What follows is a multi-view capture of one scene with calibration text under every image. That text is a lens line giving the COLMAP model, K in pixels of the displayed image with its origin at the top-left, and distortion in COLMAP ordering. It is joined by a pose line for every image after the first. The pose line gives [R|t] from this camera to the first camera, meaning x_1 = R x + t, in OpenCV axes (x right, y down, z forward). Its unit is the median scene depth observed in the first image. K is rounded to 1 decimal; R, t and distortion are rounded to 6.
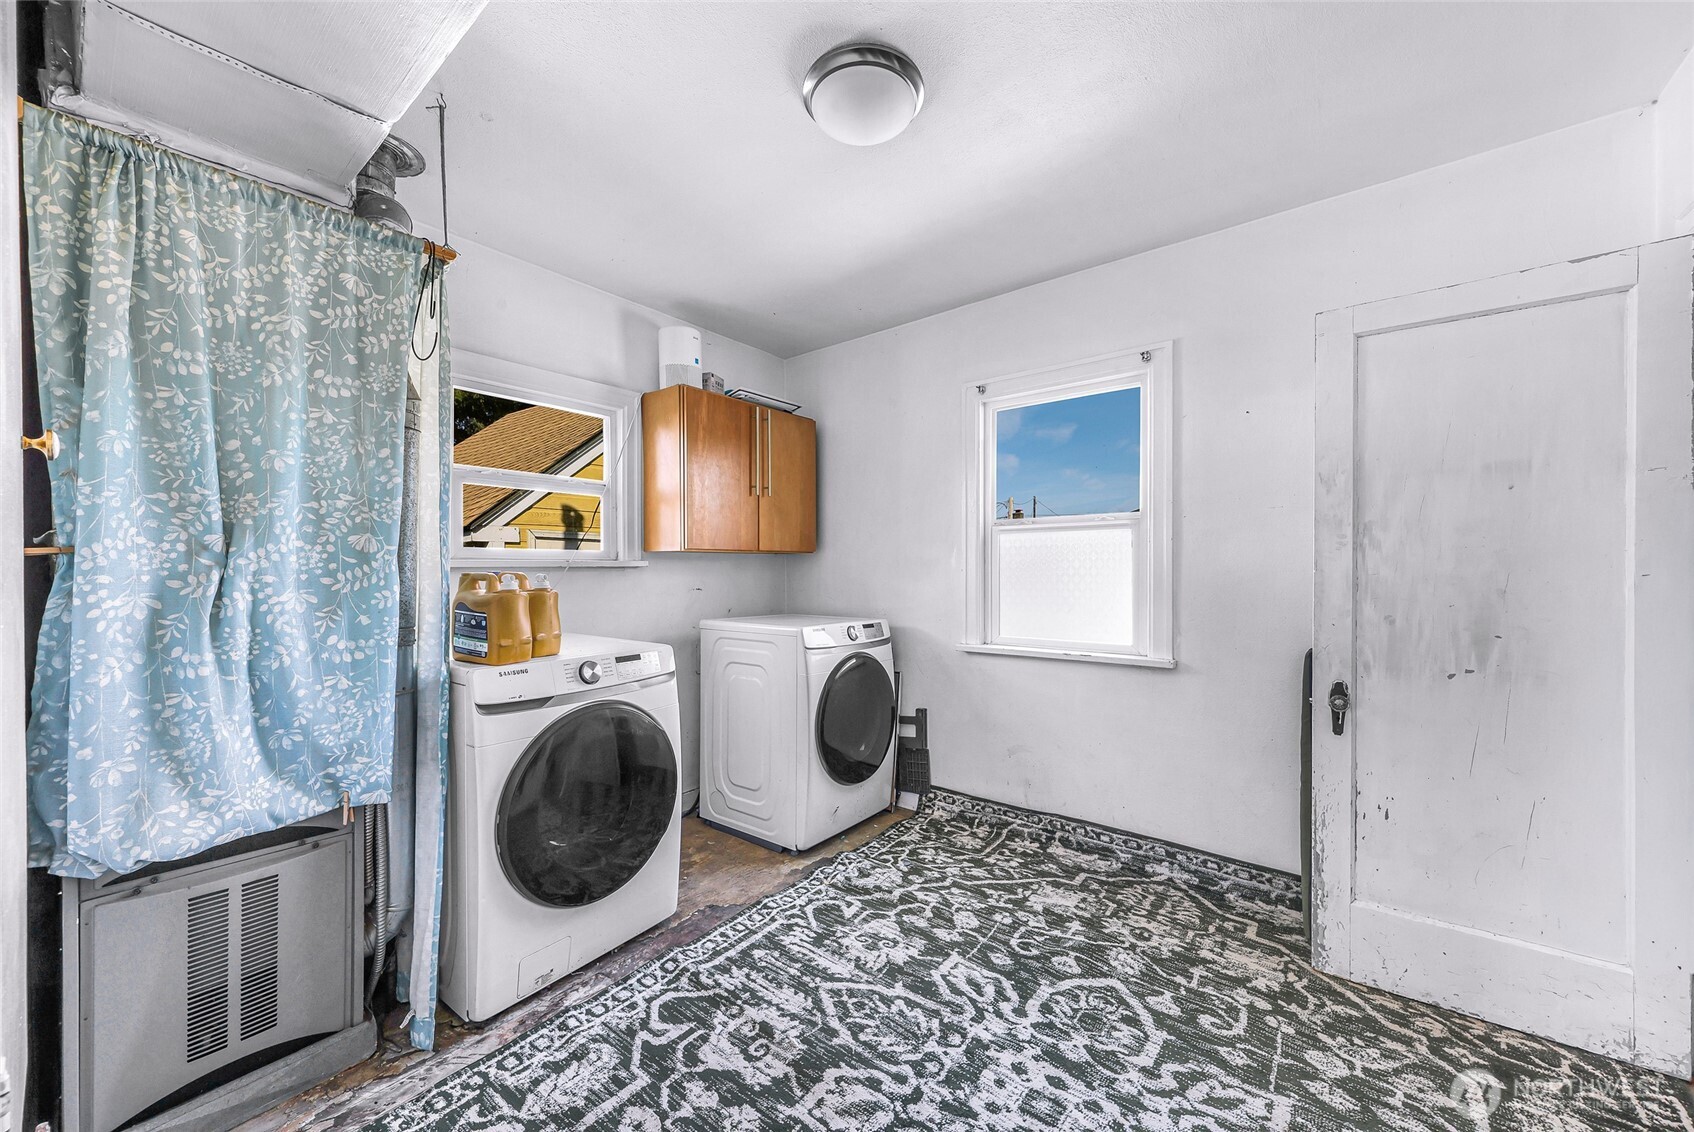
lens RADIAL K [[605.2, 0, 877.6], [0, 605.2, 574.1], [0, 0, 1]] dist [0.005255, -0.000470]
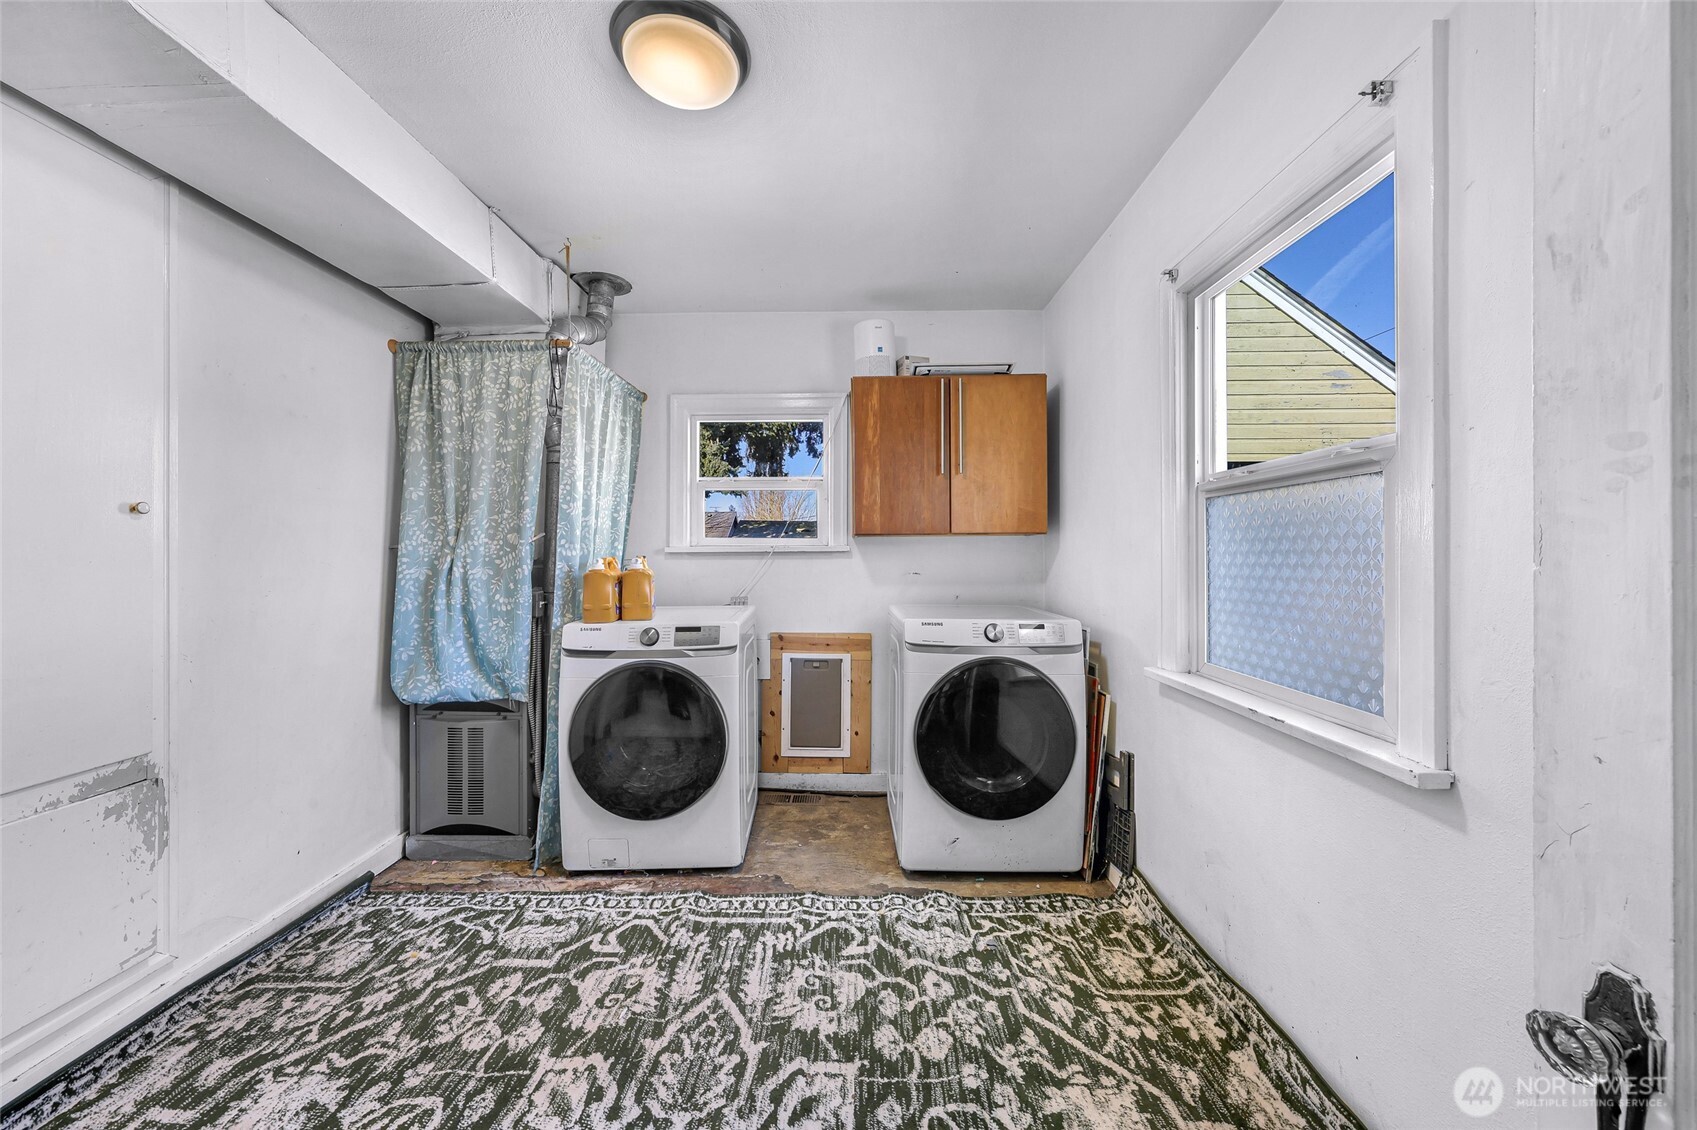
lens RADIAL K [[600.4, 0, 848.0], [0, 600.4, 548.7], [0, 0, 1]] dist [0.001932, 0.000041]
pose [[0.614515, -0.005721, -0.788884, 0.746122], [-0.004765, 0.999929, -0.010962, -0.008198], [0.788891, 0.010495, 0.614444, 0.546976]]
